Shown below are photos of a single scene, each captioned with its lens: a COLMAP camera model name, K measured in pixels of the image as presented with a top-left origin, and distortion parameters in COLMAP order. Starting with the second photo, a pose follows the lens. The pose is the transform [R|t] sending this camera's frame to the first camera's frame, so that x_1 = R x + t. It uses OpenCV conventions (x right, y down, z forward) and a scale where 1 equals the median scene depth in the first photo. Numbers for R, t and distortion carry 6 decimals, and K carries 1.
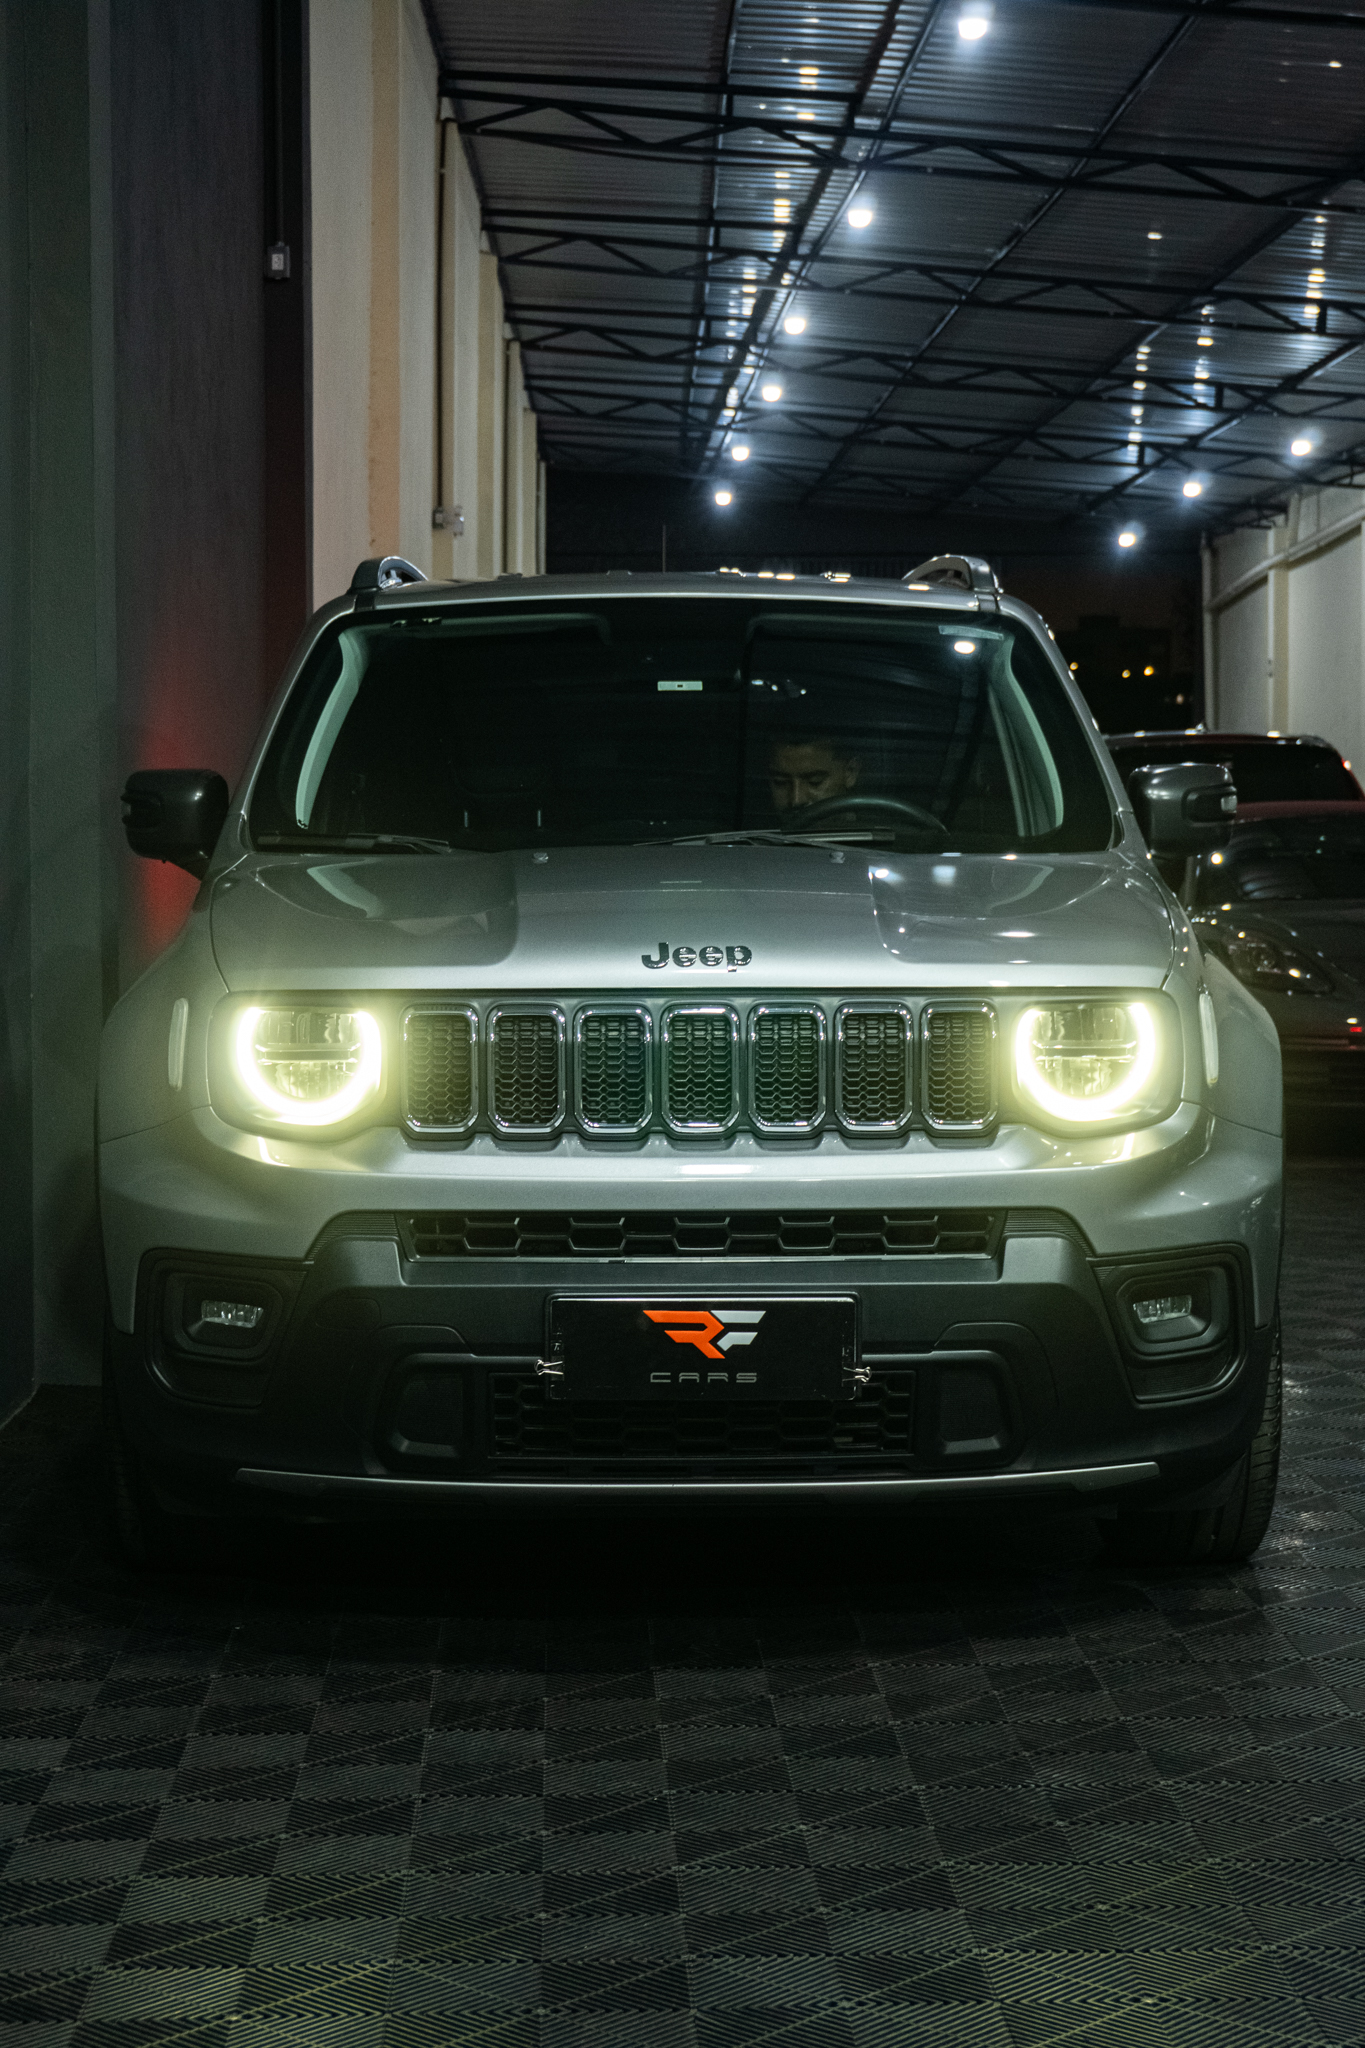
lens RADIAL K [[3671.0, 0, 682.5], [0, 3671.0, 1024.0], [0, 0, 1]] dist [0.019553, 0.152880]
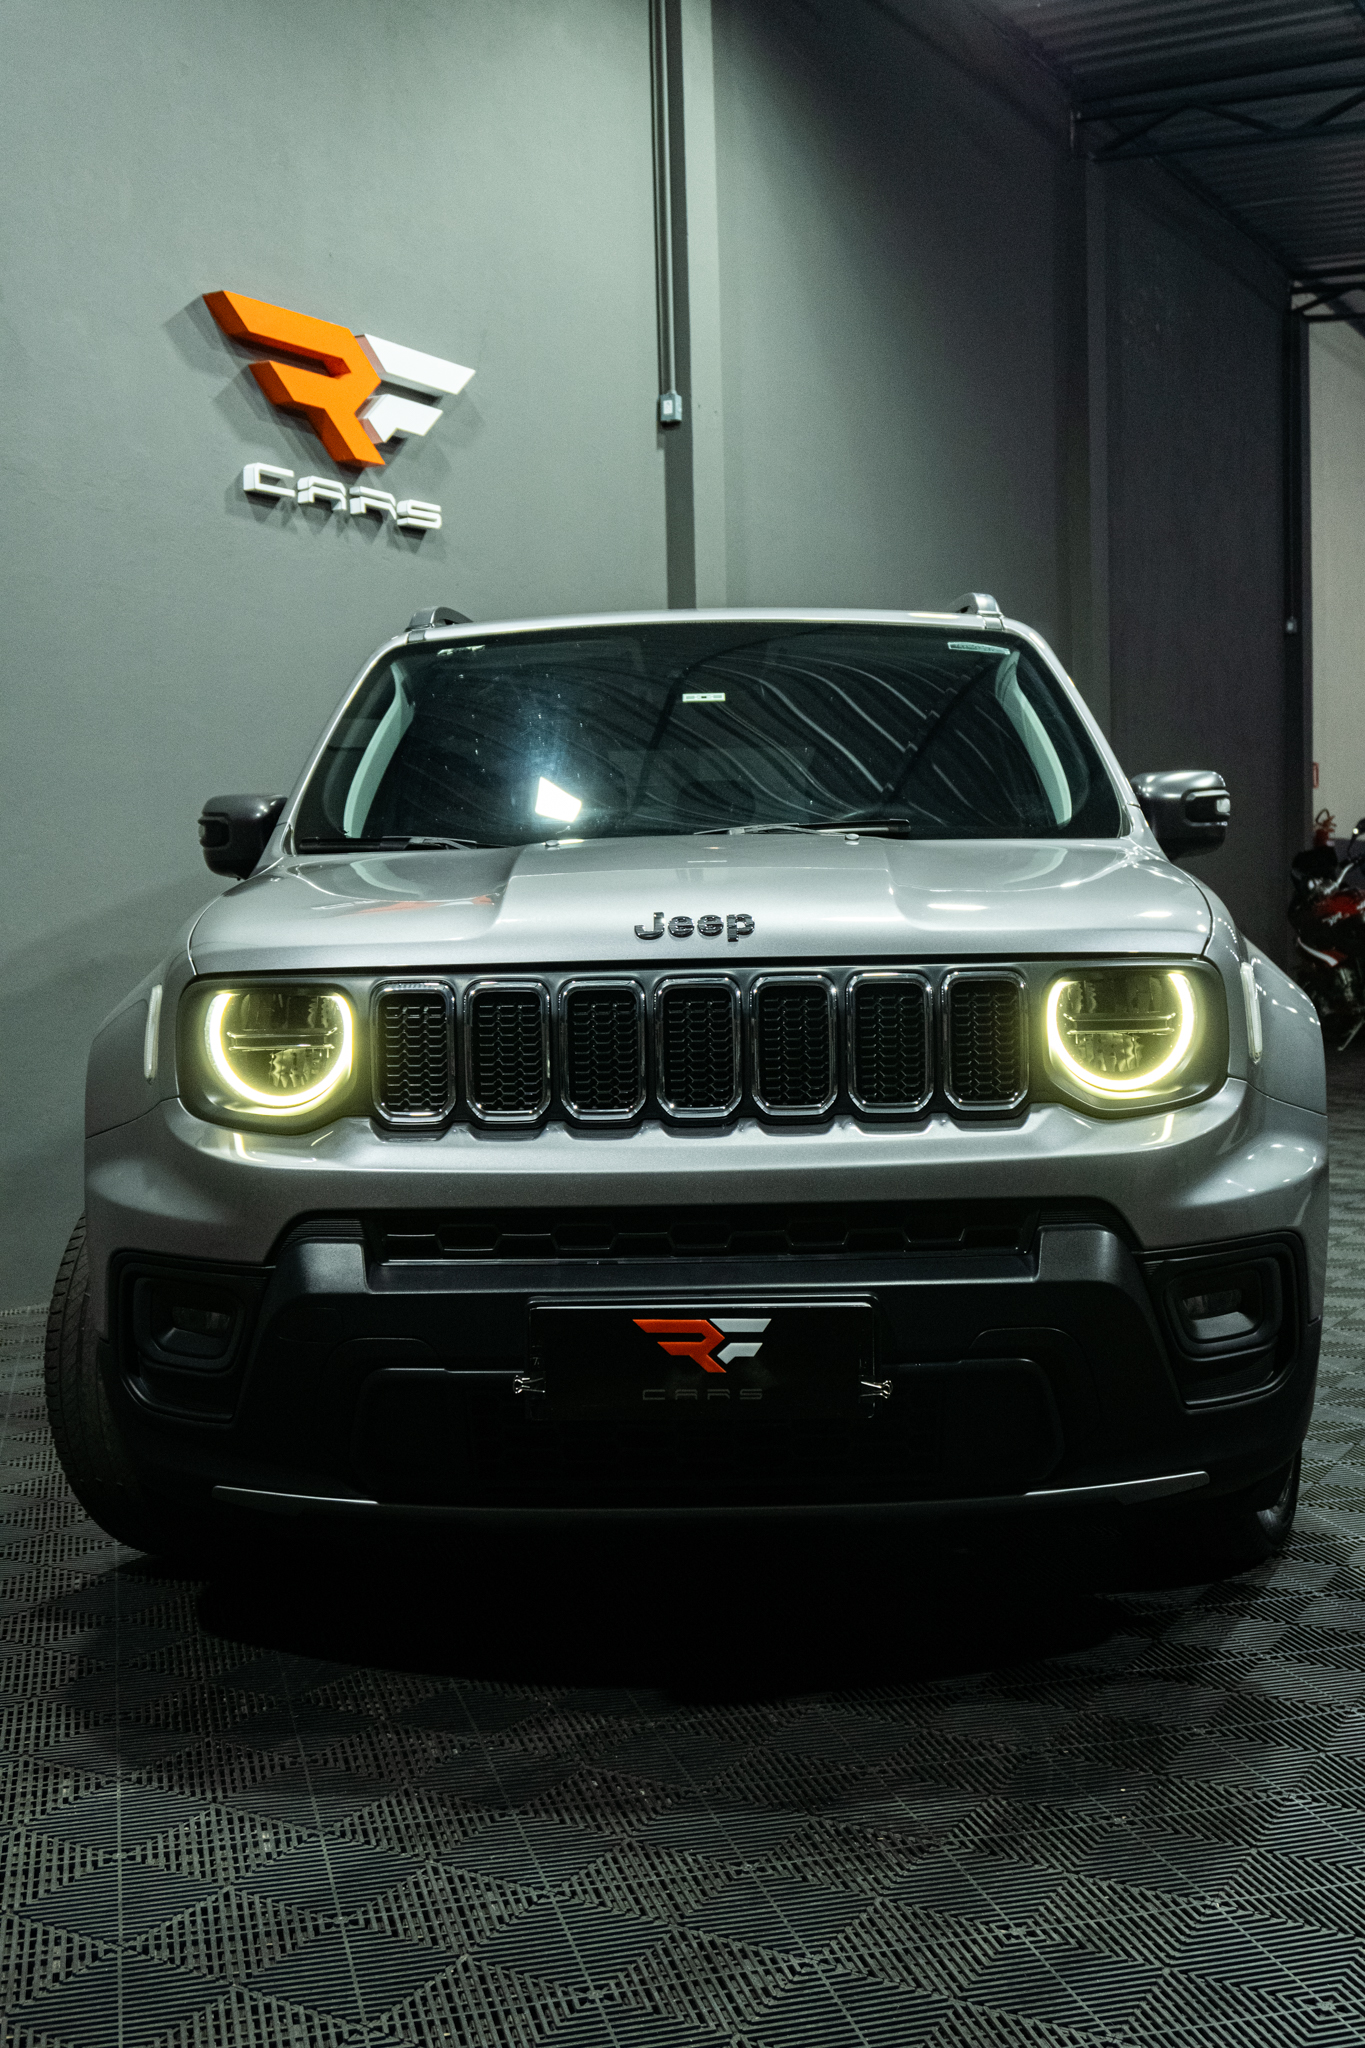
lens RADIAL K [[2131.4, 0, 682.5], [0, 2131.4, 1024.0], [0, 0, 1]] dist [-0.001855, -0.000722]
pose [[0.998637, -0.015791, -0.049741, 0.023066], [0.015143, 0.999796, -0.013363, 0.011102], [0.049942, 0.012592, 0.998673, 0.397806]]
